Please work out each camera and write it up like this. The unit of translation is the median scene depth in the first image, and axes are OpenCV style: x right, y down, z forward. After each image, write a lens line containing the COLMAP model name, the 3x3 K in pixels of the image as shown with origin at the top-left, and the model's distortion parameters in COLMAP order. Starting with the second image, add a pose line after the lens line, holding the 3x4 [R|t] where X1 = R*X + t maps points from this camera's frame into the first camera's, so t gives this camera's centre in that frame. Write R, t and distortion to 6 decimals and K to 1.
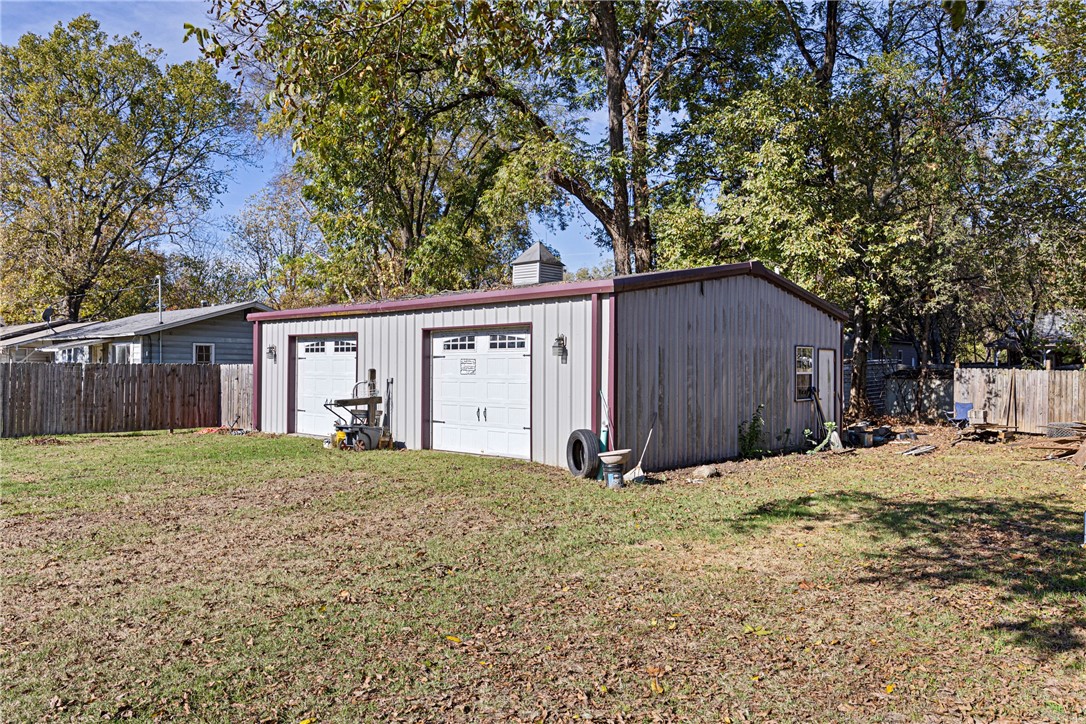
lens RADIAL K [[755.1, 0, 541.3], [0, 755.1, 363.7], [0, 0, 1]] dist [0.001618, 0.003802]
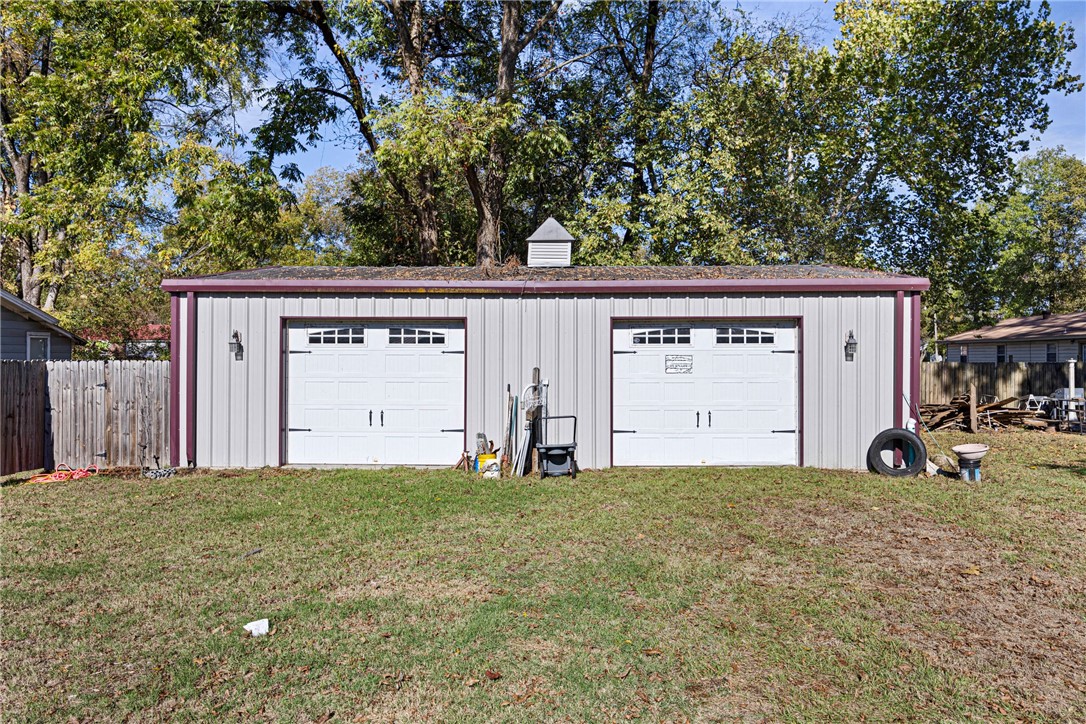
lens RADIAL K [[755.1, 0, 542.8], [0, 755.1, 364.6], [0, 0, 1]] dist [0.001618, 0.003802]
pose [[0.754511, 0.000381, 0.656287, -0.760128], [-0.001620, 0.999998, 0.001283, 0.003435], [-0.656285, -0.002031, 0.754510, 0.453121]]
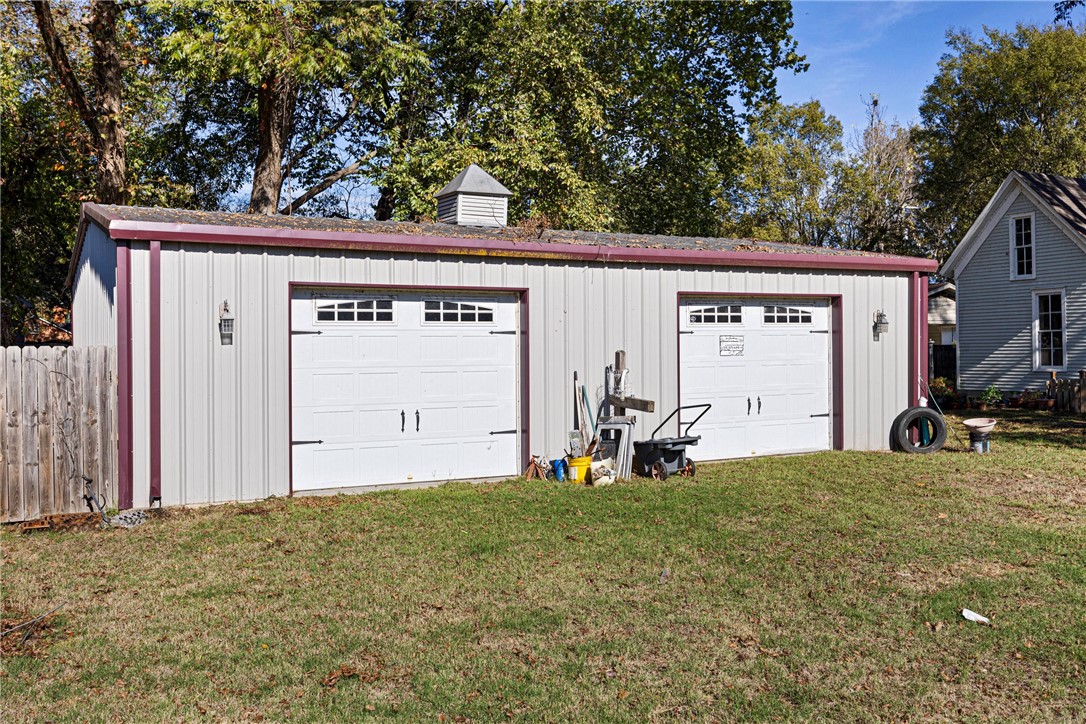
lens RADIAL K [[999.6, 0, 544.3], [0, 999.6, 356.4], [0, 0, 1]] dist [-0.008700, 0.000000]
pose [[0.329665, -0.008239, 0.944062, -1.100514], [0.009498, 0.999940, 0.005410, 0.007478], [-0.944050, 0.007183, 0.329723, 0.834462]]
